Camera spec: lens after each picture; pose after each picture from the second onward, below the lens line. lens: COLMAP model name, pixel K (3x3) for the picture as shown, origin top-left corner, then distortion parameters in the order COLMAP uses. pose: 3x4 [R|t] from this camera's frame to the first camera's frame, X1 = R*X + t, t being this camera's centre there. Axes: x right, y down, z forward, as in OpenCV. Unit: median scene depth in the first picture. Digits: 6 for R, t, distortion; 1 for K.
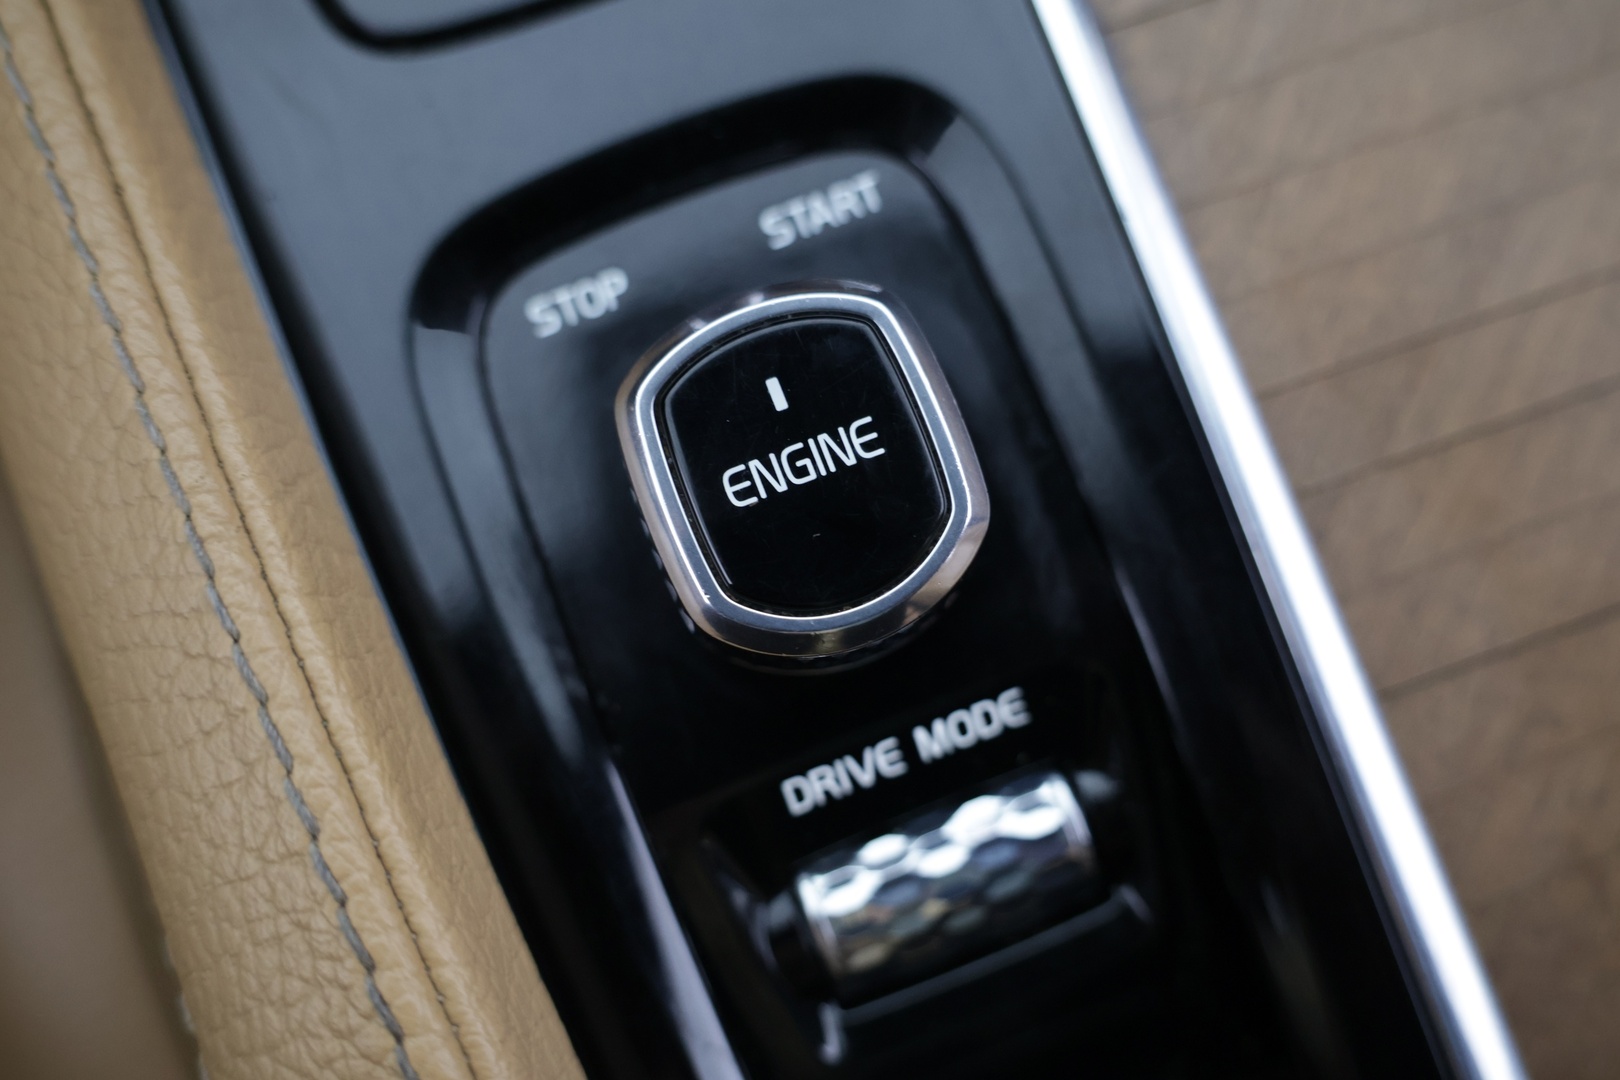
lens RADIAL K [[1381.8, 0, 810.0], [0, 1381.8, 540.0], [0, 0, 1]] dist [-0.008997, -0.003689]
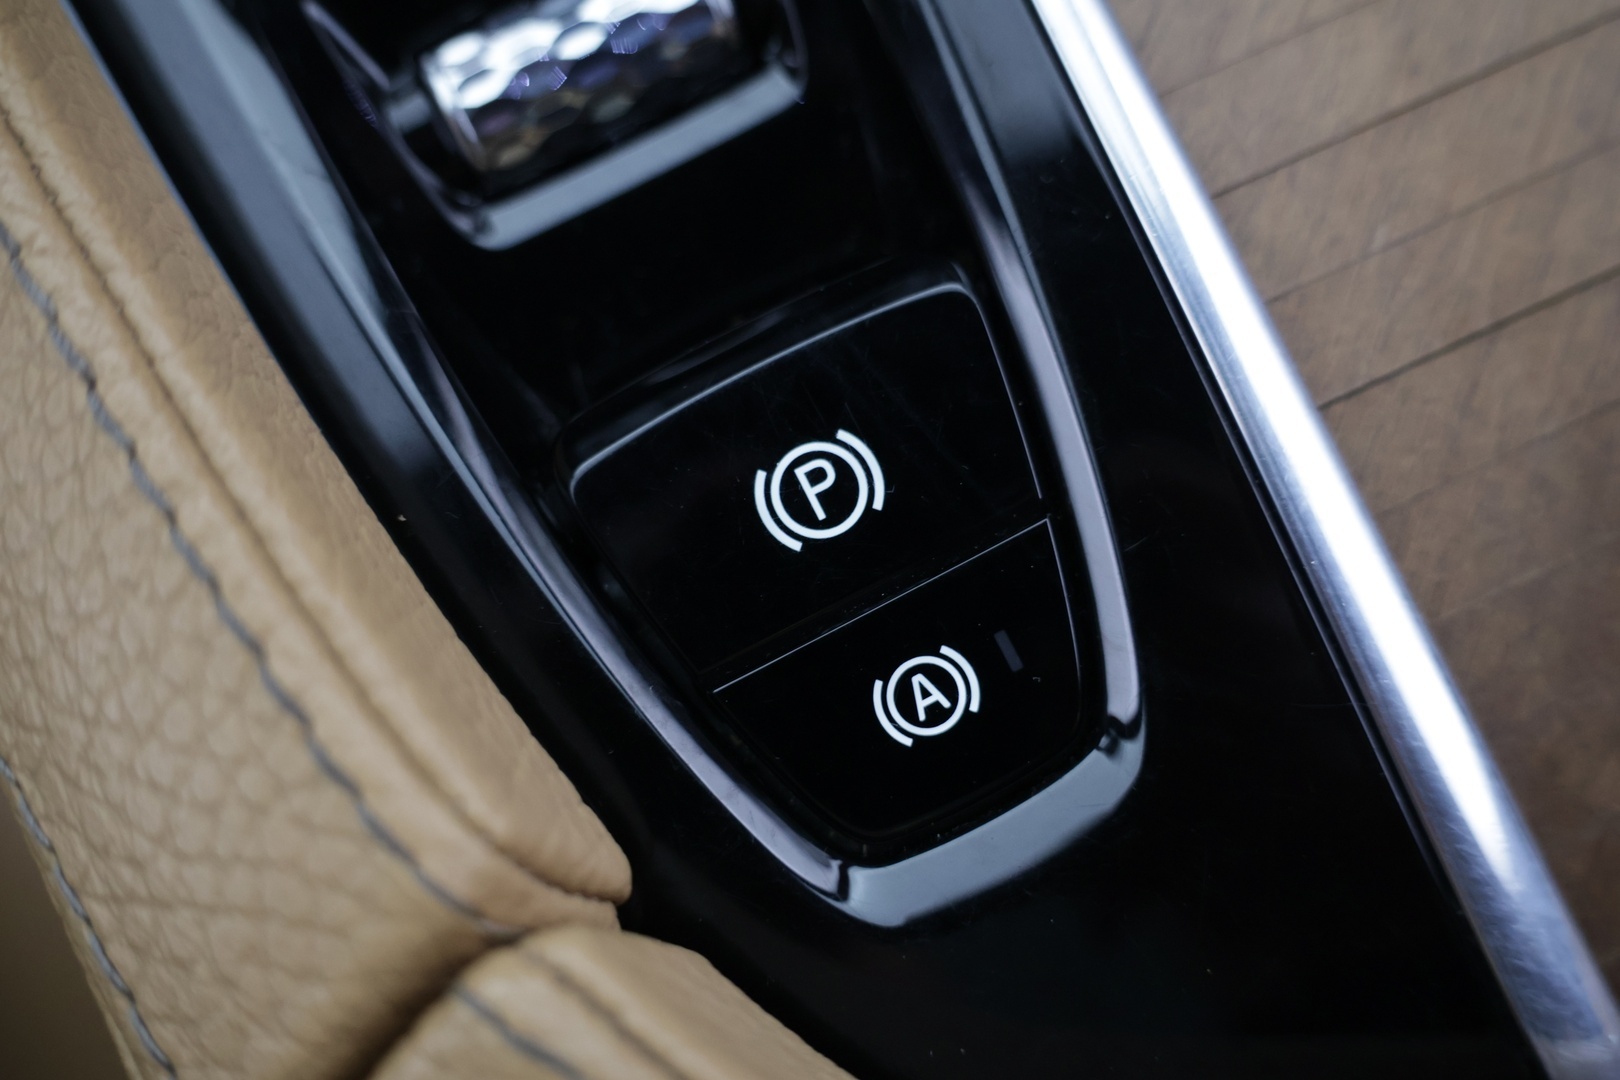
lens RADIAL K [[1381.8, 0, 810.0], [0, 1381.8, 540.0], [0, 0, 1]] dist [-0.008997, -0.003689]
pose [[0.994528, -0.103767, -0.012084, 0.242792], [0.104296, 0.992863, 0.057838, 0.561238], [0.005996, -0.058782, 0.998253, 0.028774]]
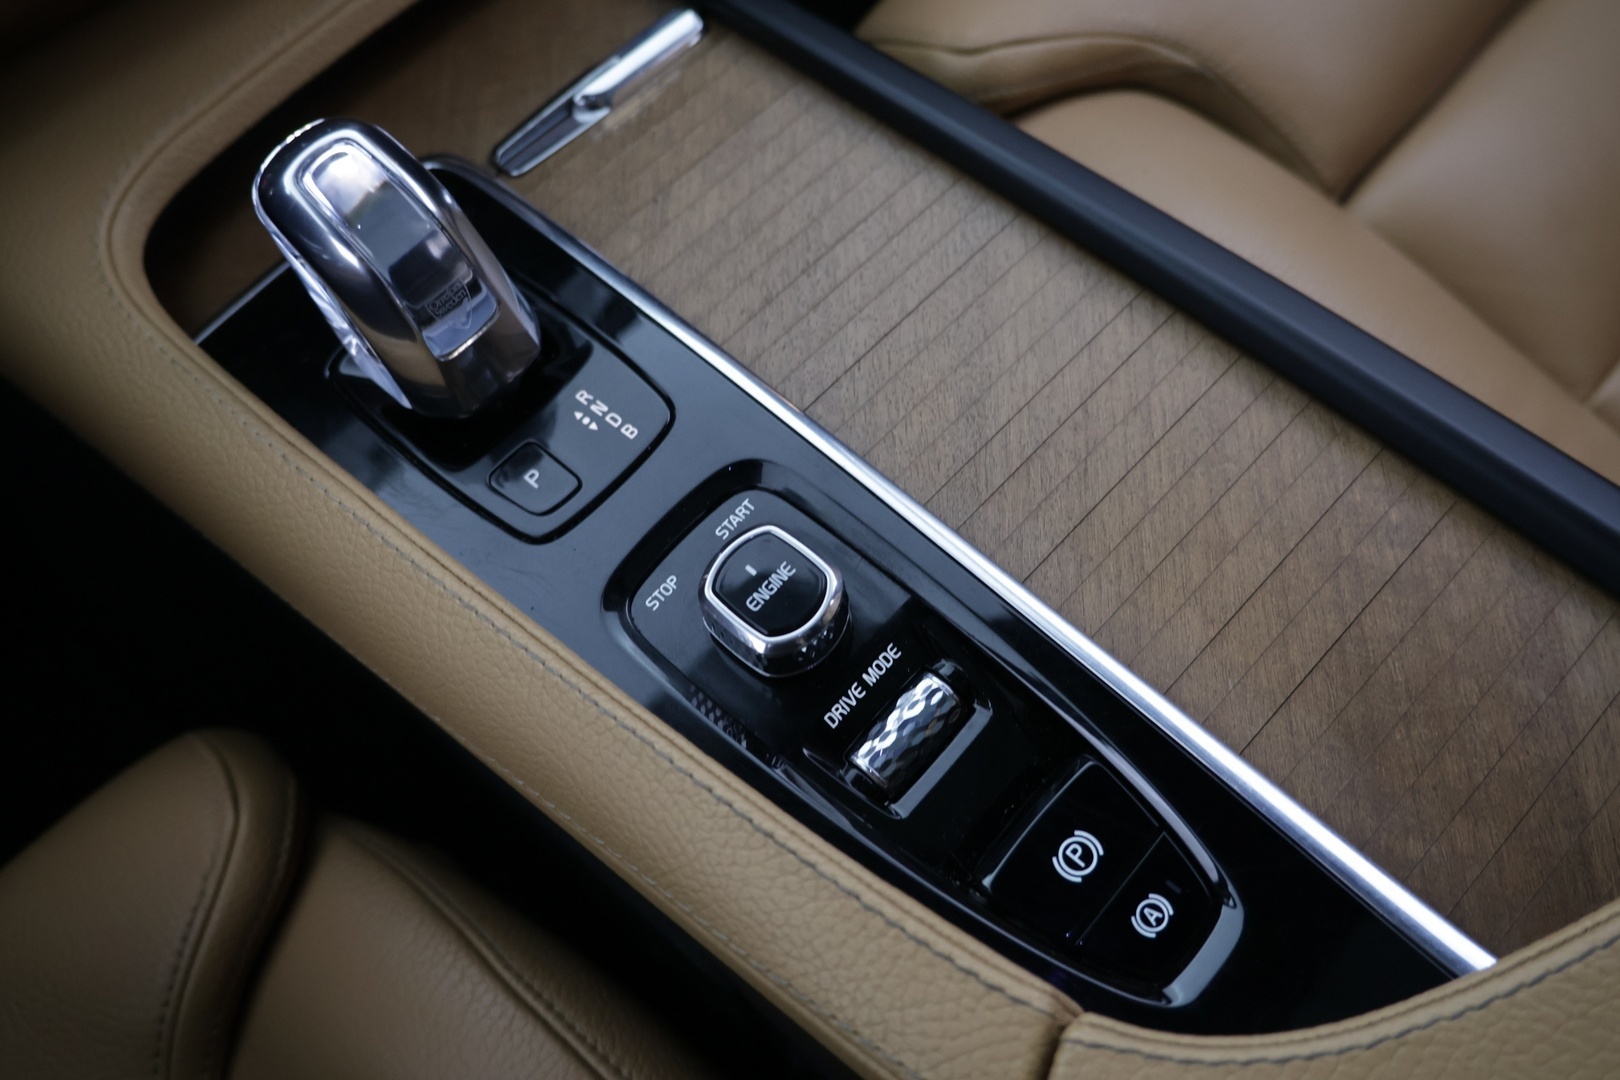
lens RADIAL K [[1360.3, 0, 815.0], [0, 1360.3, 481.1], [0, 0, 1]] dist [-0.074024, -0.000485]
pose [[0.891063, -0.432299, 0.138291, -0.181231], [0.453071, 0.828997, -0.327858, 0.601345], [0.027089, 0.354798, 0.934551, -1.370279]]
